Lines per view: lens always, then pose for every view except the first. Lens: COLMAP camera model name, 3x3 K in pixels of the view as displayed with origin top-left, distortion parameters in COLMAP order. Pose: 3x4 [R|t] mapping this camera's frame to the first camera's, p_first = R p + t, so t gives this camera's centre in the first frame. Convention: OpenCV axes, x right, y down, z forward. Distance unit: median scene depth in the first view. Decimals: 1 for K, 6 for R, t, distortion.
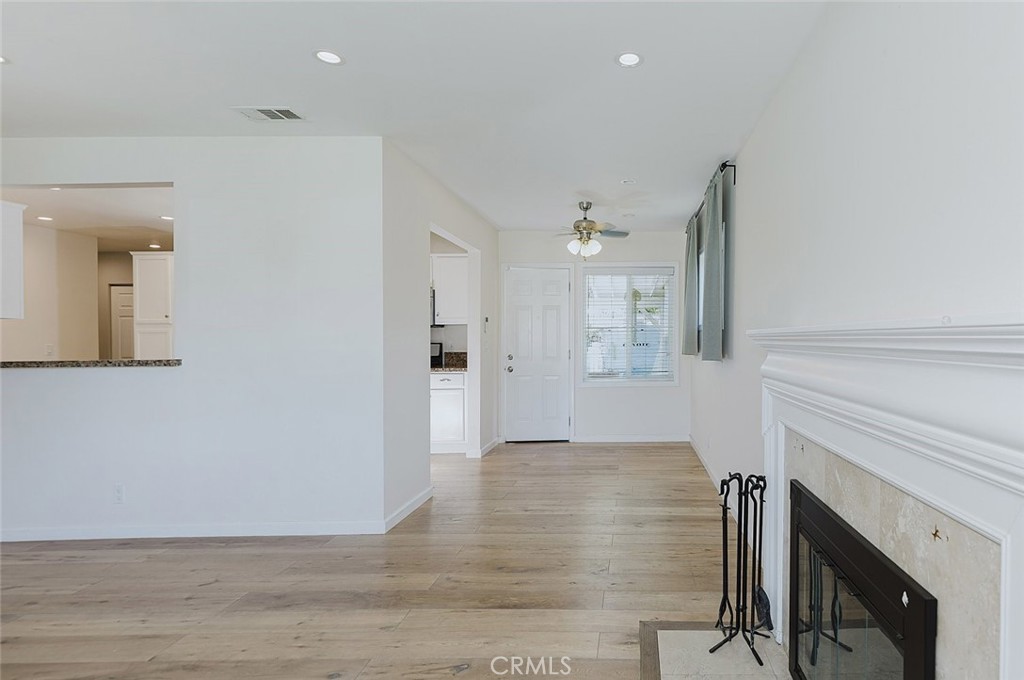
lens RADIAL K [[559.8, 0, 634.2], [0, 559.8, 341.2], [0, 0, 1]] dist [0.002737, 0.000574]
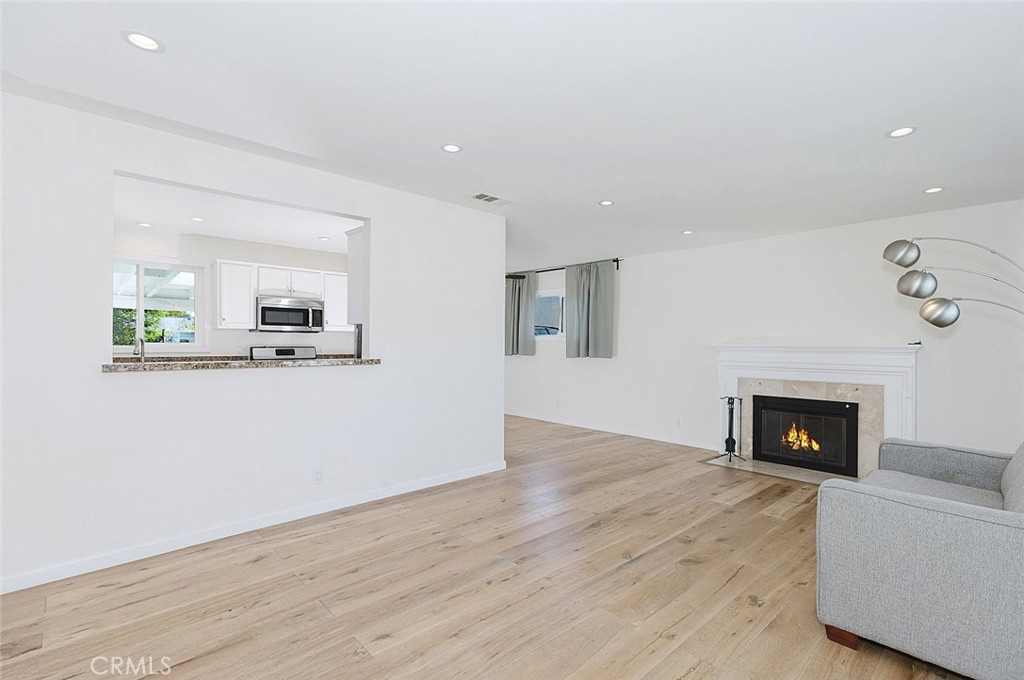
lens RADIAL K [[475.6, 0, 512.0], [0, 475.6, 340.0], [0, 0, 1]] dist [0.001525, 0.000255]
pose [[0.735968, 0.019395, 0.676739, -1.376294], [-0.007710, 0.999765, -0.020268, 0.010493], [-0.676973, 0.009699, 0.735944, 0.005787]]
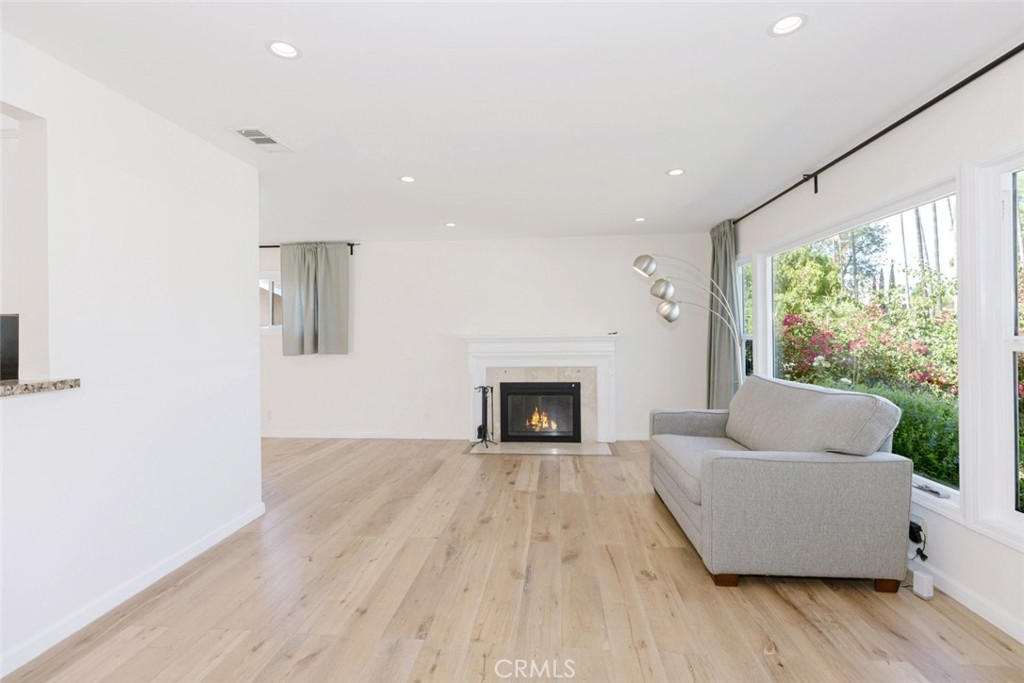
lens RADIAL K [[473.3, 0, 503.0], [0, 473.3, 331.3], [0, 0, 1]] dist [0.003704, 0.000619]
pose [[0.089070, 0.010016, 0.995975, -1.412446], [0.020196, 0.999726, -0.011859, -0.008701], [-0.995821, 0.021171, 0.088843, 0.429408]]
